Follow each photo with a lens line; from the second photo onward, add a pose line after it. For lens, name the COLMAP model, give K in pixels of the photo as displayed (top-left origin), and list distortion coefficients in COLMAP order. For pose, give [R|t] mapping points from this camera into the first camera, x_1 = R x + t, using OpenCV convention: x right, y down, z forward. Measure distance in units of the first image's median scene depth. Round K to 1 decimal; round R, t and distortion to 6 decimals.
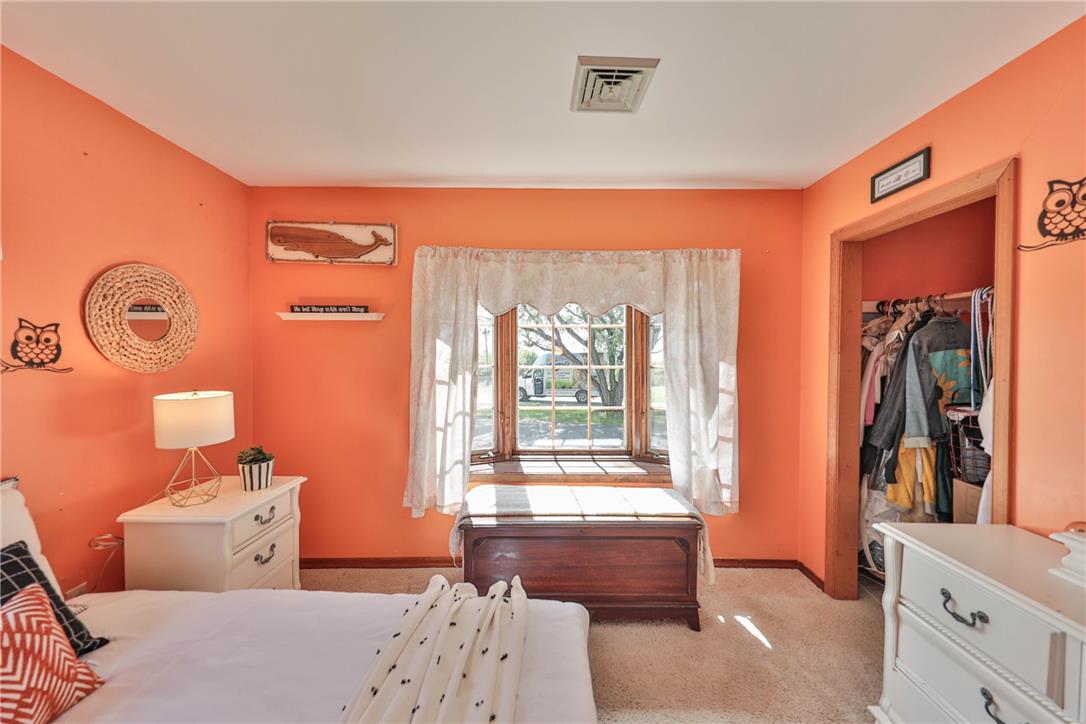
lens RADIAL K [[372.2, 0, 551.4], [0, 372.2, 357.6], [0, 0, 1]] dist [0.010081, -0.003002]
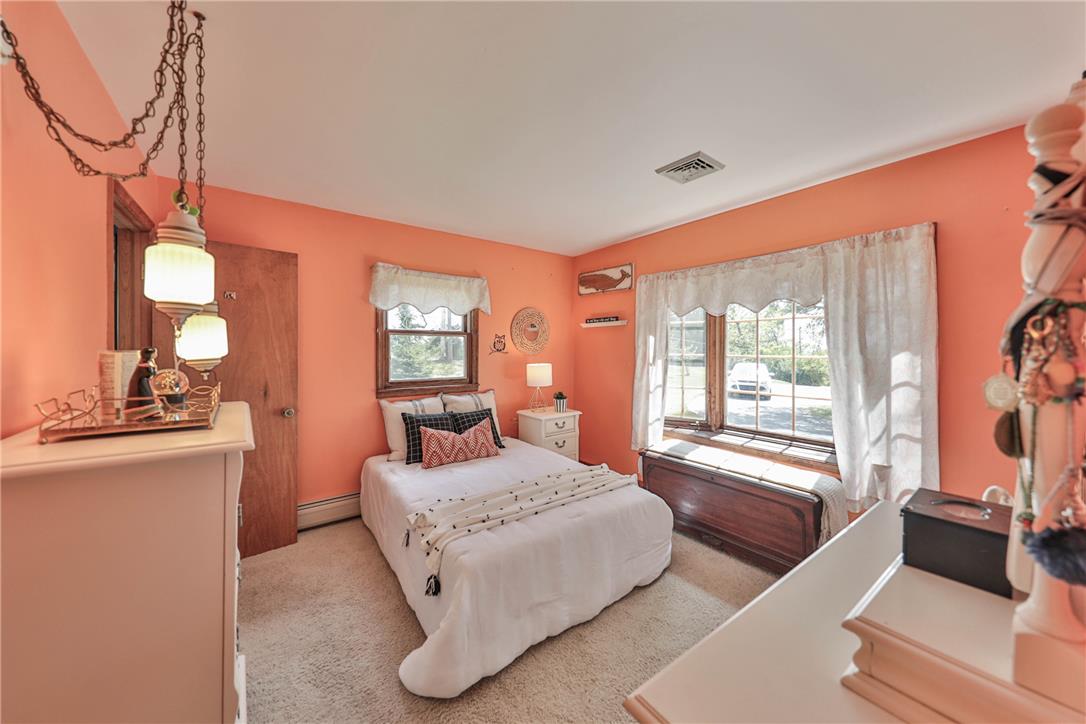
lens RADIAL K [[372.2, 0, 552.0], [0, 372.2, 342.6], [0, 0, 1]] dist [0.010081, -0.003002]
pose [[0.605538, -0.015664, -0.795662, 0.669783], [-0.002463, 0.999765, -0.021556, 0.011831], [0.795813, 0.015013, 0.605357, -0.226063]]
